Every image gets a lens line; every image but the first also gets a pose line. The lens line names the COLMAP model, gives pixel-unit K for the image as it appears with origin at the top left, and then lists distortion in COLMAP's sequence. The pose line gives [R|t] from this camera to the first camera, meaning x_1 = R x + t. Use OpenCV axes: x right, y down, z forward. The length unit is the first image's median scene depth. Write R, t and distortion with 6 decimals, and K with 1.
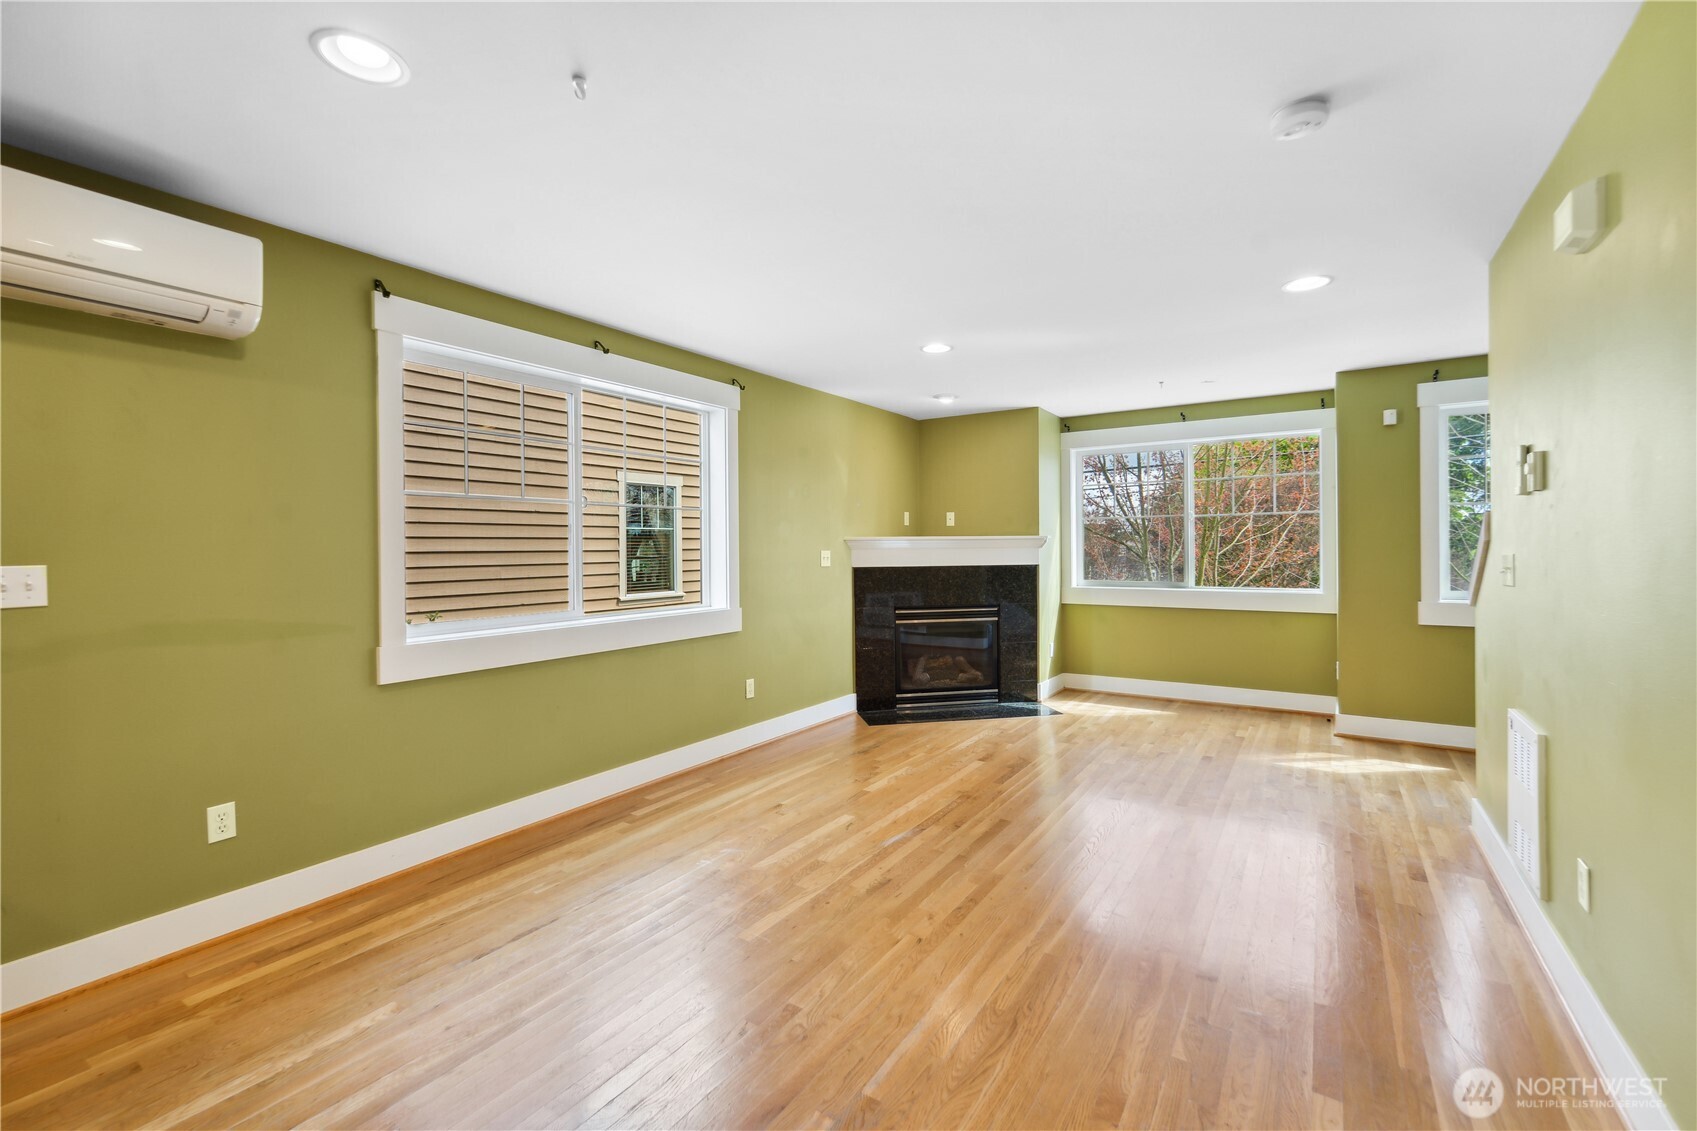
lens RADIAL K [[711.6, 0, 852.3], [0, 711.6, 551.5], [0, 0, 1]] dist [0.001251, 0.000164]
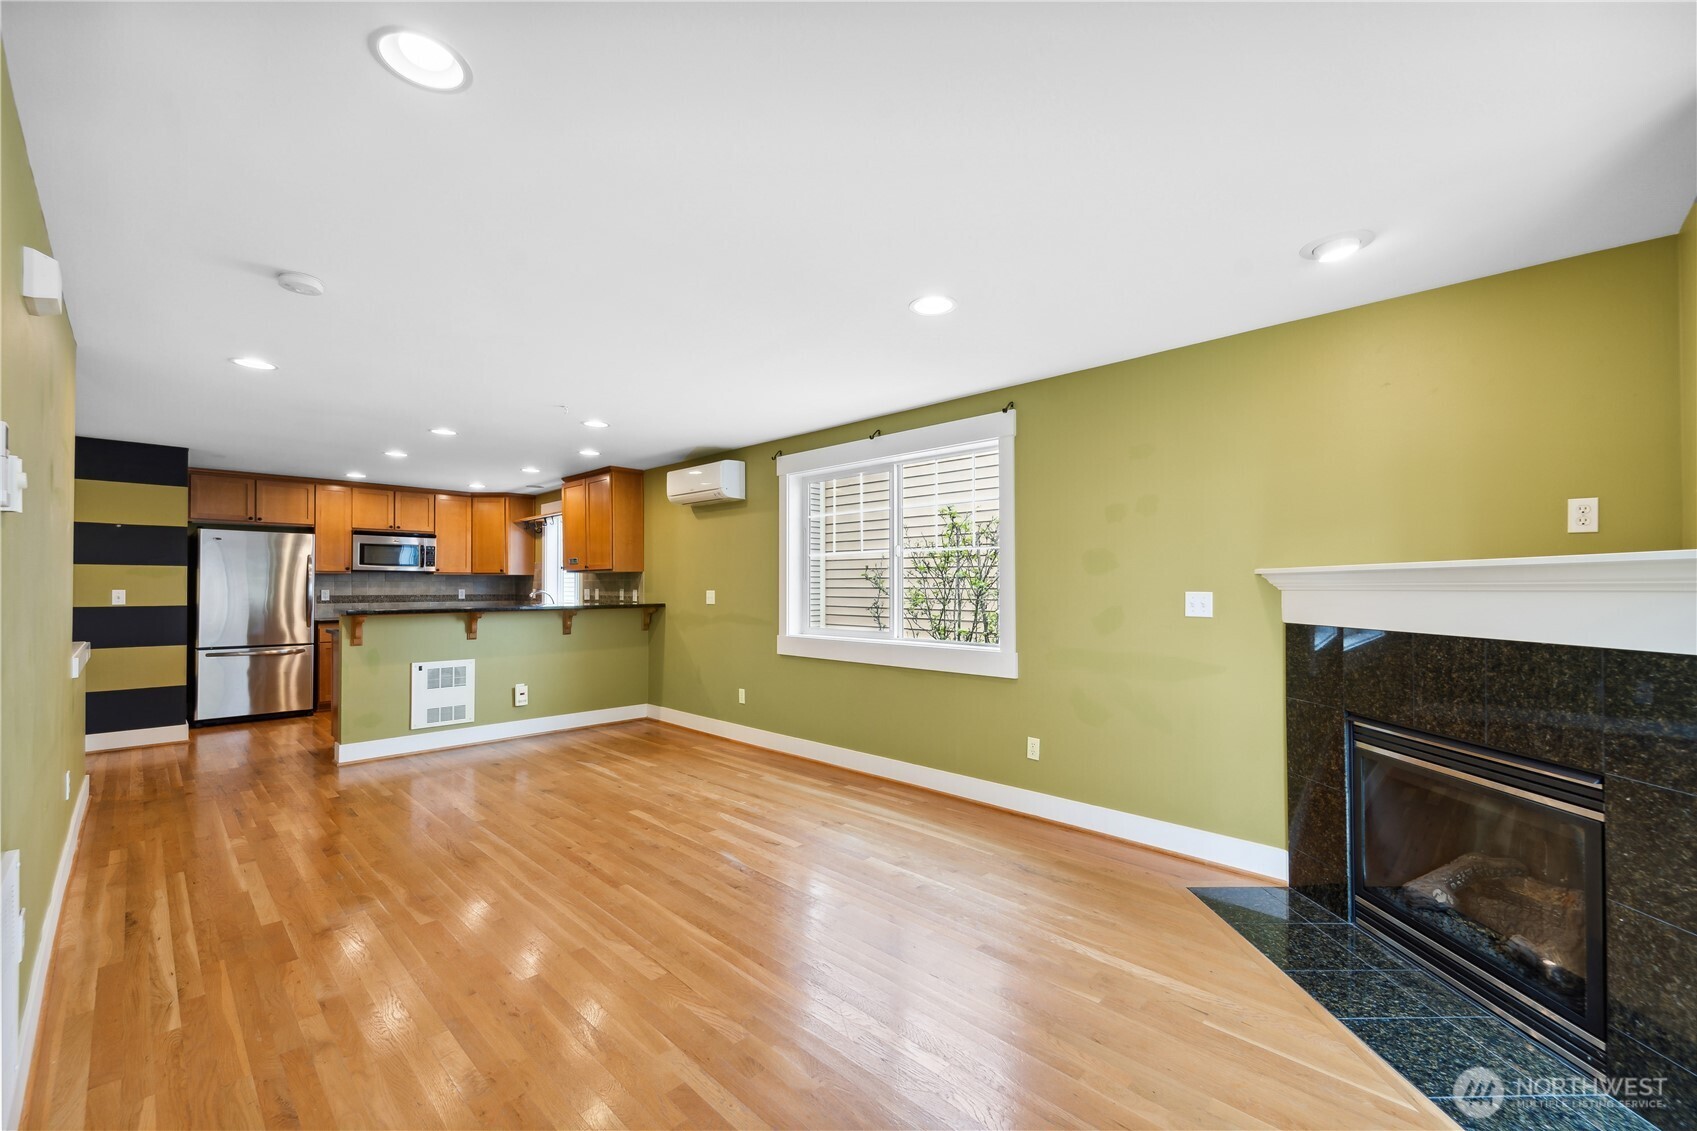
lens RADIAL K [[684.1, 0, 855.7], [0, 684.1, 574.0], [0, 0, 1]] dist [0.001580, 0.000051]
pose [[-0.171399, -0.004795, -0.985190, 1.029940], [0.000186, 0.999988, -0.004899, -0.023143], [0.985202, -0.001023, -0.171396, 1.332823]]
